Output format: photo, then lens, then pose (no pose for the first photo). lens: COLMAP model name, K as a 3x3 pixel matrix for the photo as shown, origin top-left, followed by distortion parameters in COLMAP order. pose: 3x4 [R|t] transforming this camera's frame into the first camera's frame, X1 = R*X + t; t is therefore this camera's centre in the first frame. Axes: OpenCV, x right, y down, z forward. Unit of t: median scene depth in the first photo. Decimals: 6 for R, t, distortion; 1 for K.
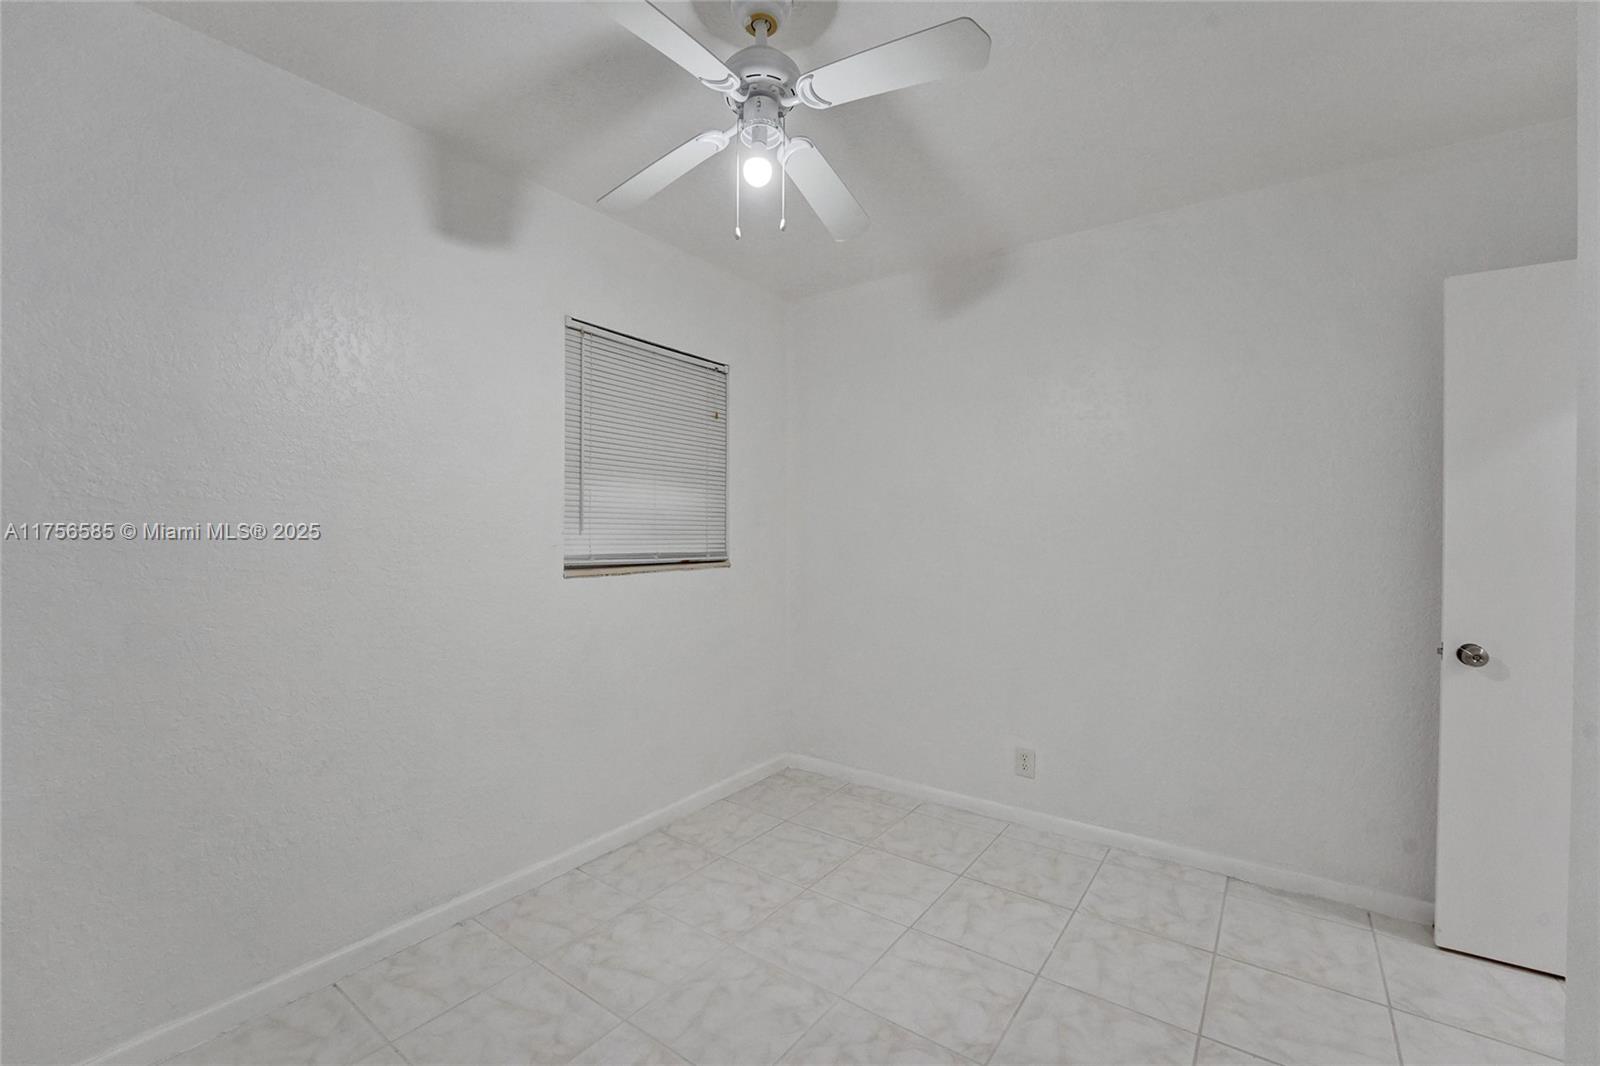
lens RADIAL K [[660.5, 0, 801.7], [0, 660.5, 536.1], [0, 0, 1]] dist [-0.029506, 0.004910]
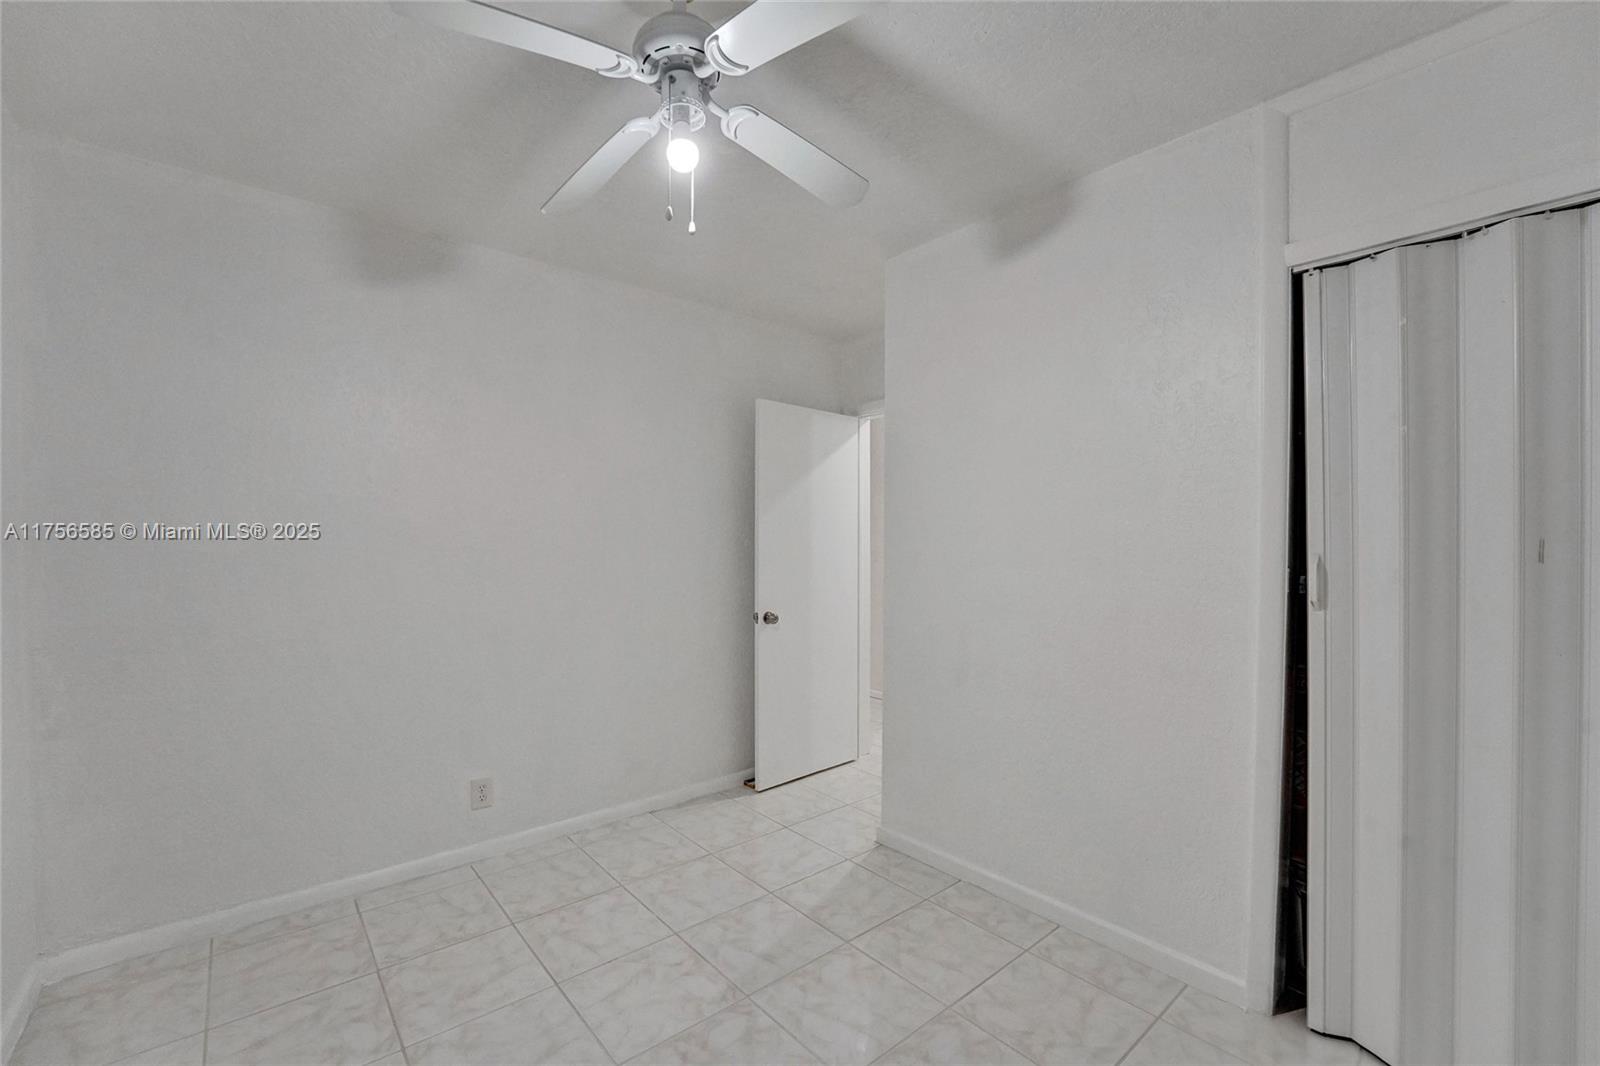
lens RADIAL K [[662.6, 0, 800.0], [0, 662.6, 533.0], [0, 0, 1]] dist [-0.009172, 0.000224]
pose [[0.227797, 0.020001, 0.973503, -0.600825], [-0.001395, 0.999795, -0.020215, -0.010540], [-0.973708, 0.003247, 0.227778, 0.415563]]
